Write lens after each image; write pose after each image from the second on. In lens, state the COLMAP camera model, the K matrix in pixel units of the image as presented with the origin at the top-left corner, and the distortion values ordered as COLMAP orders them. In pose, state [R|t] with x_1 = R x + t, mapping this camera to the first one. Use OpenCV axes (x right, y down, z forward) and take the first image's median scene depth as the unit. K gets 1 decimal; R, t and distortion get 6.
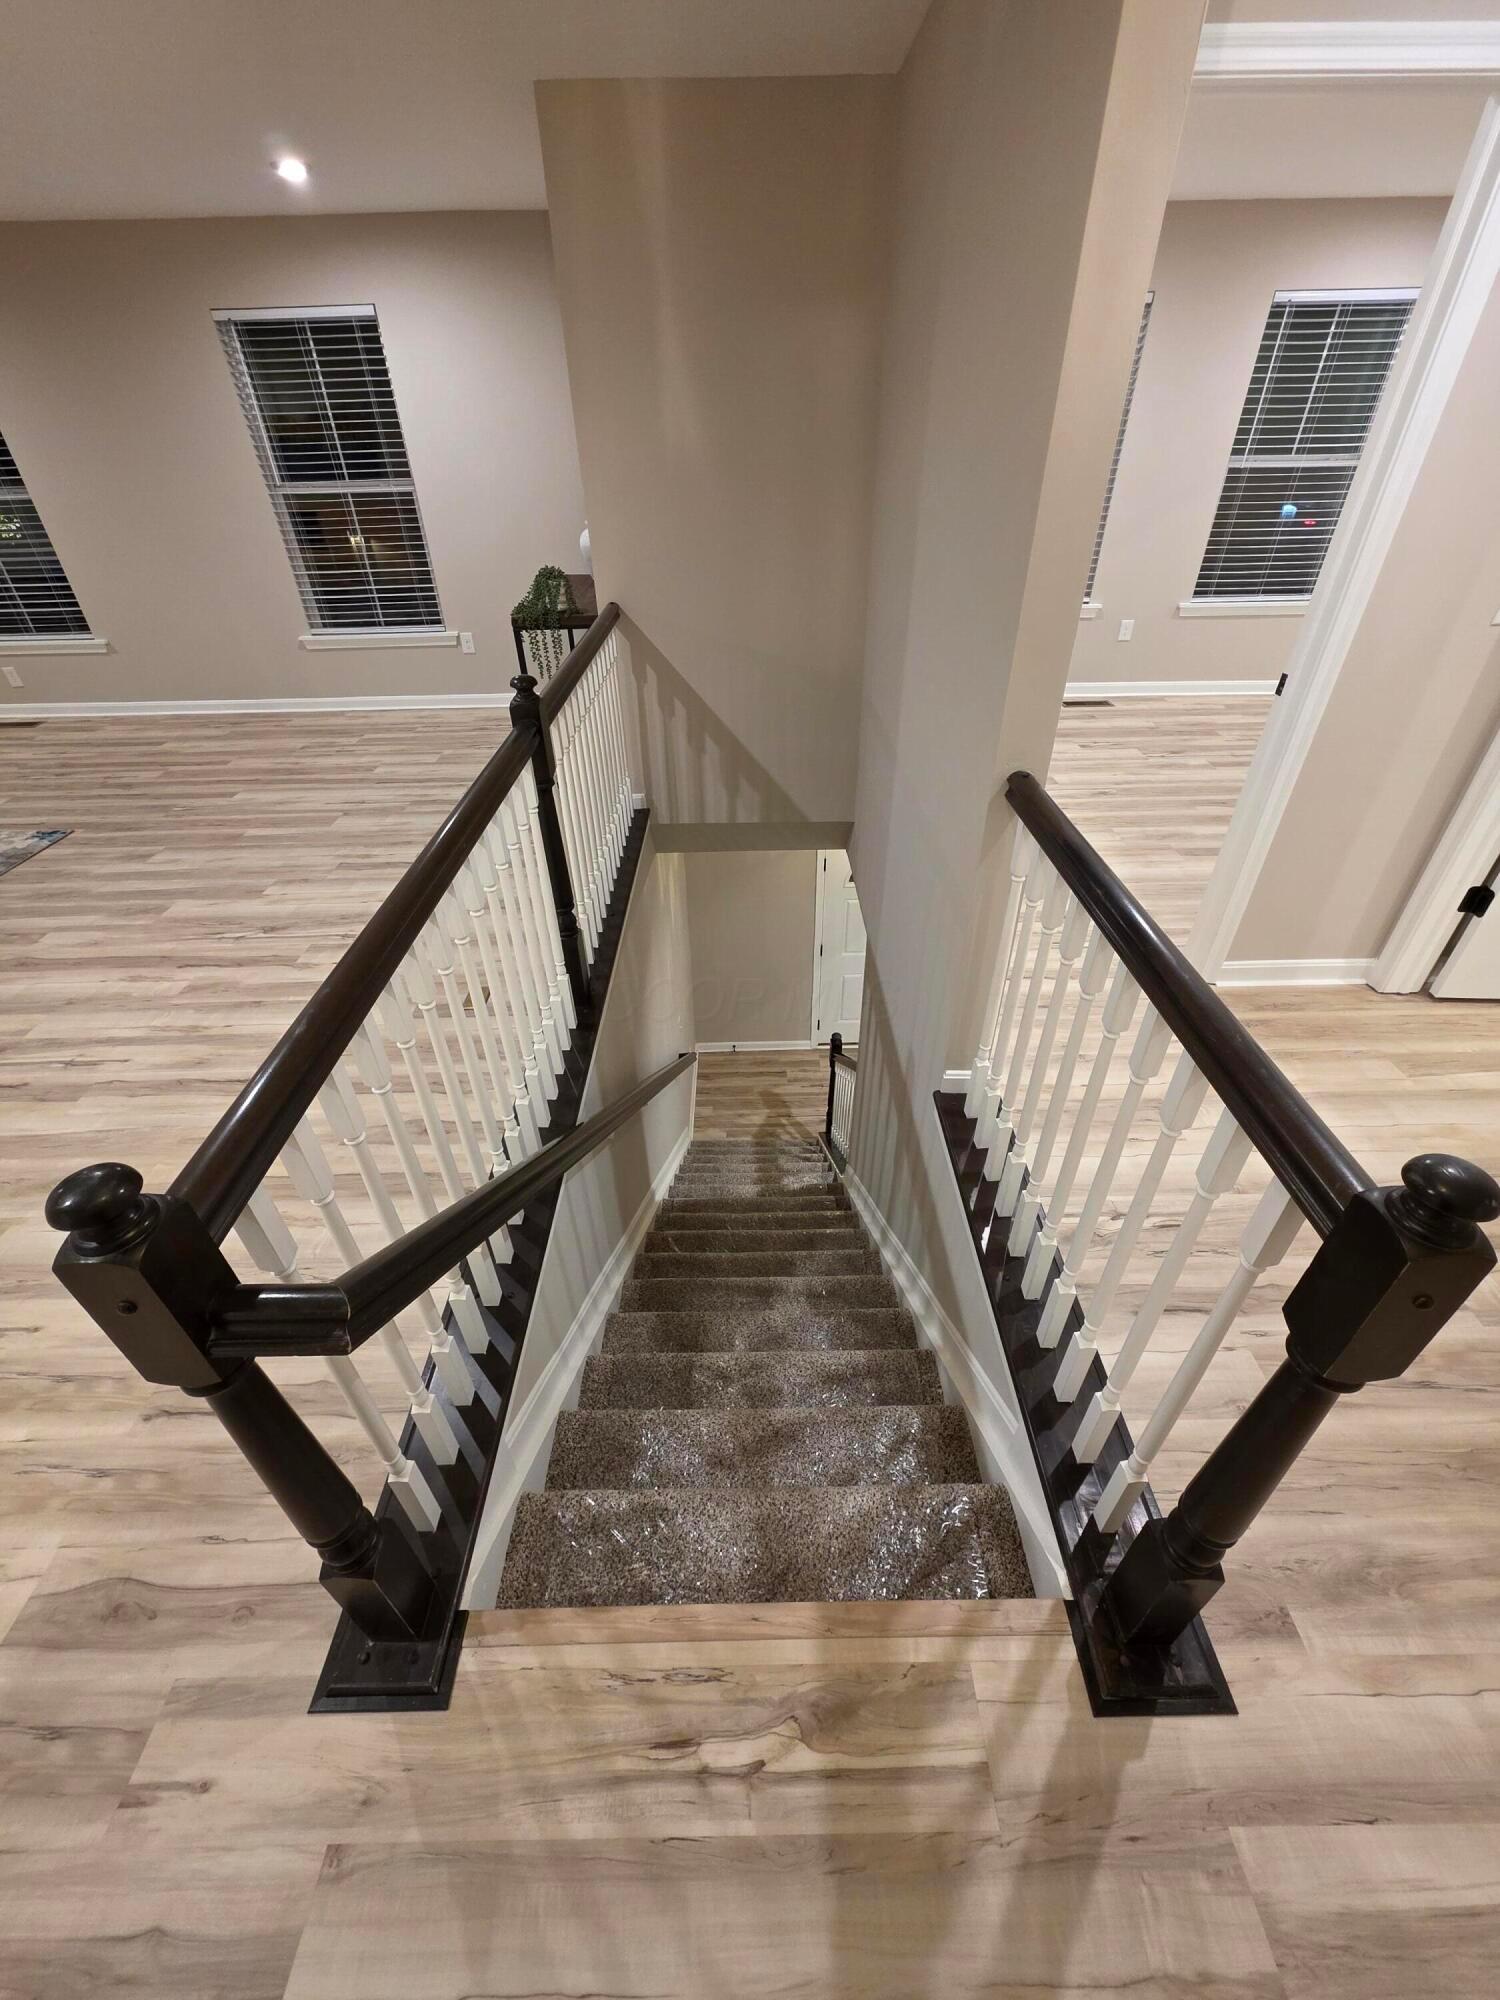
lens RADIAL K [[803.8, 0, 746.6], [0, 803.8, 993.2], [0, 0, 1]] dist [-0.003455, 0.002155]
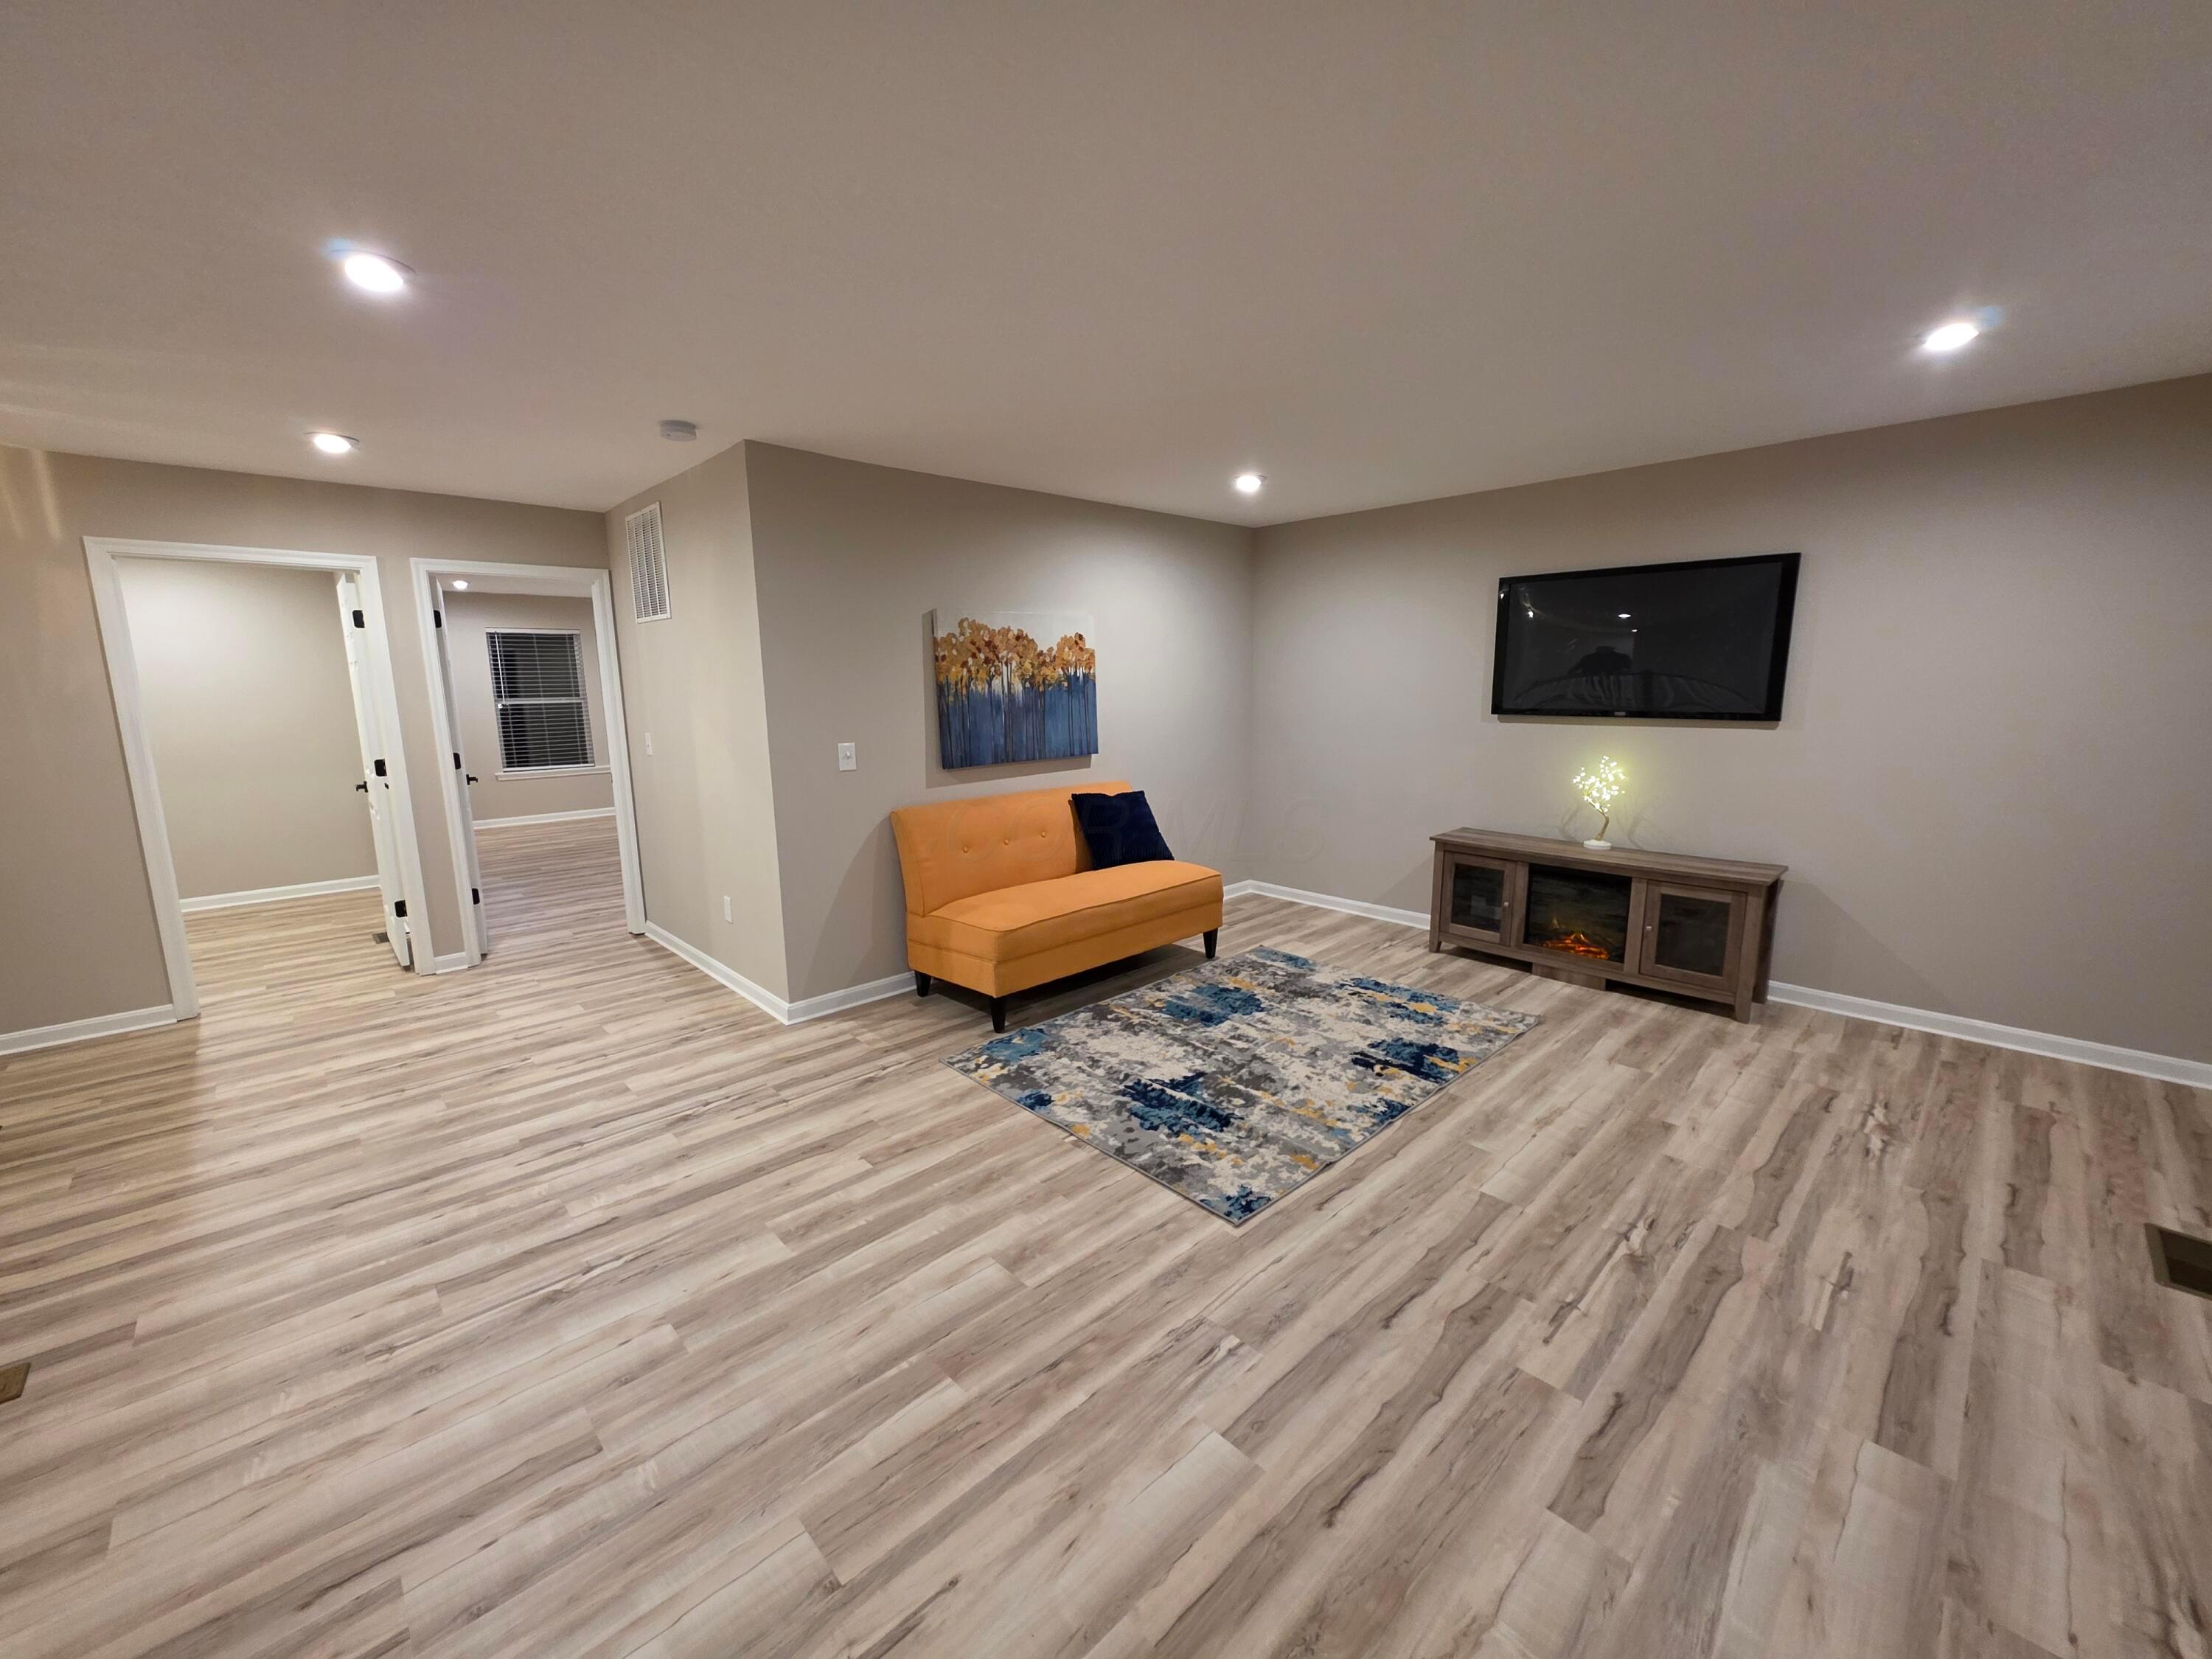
lens RADIAL K [[889.0, 0, 1104.6], [0, 889.0, 833.2], [0, 0, 1]] dist [-0.003455, 0.002155]
pose [[-0.731860, 0.140173, -0.666883, -0.422212], [-0.376008, 0.733096, 0.566734, -0.779998], [0.568330, 0.665523, -0.483818, 1.147568]]
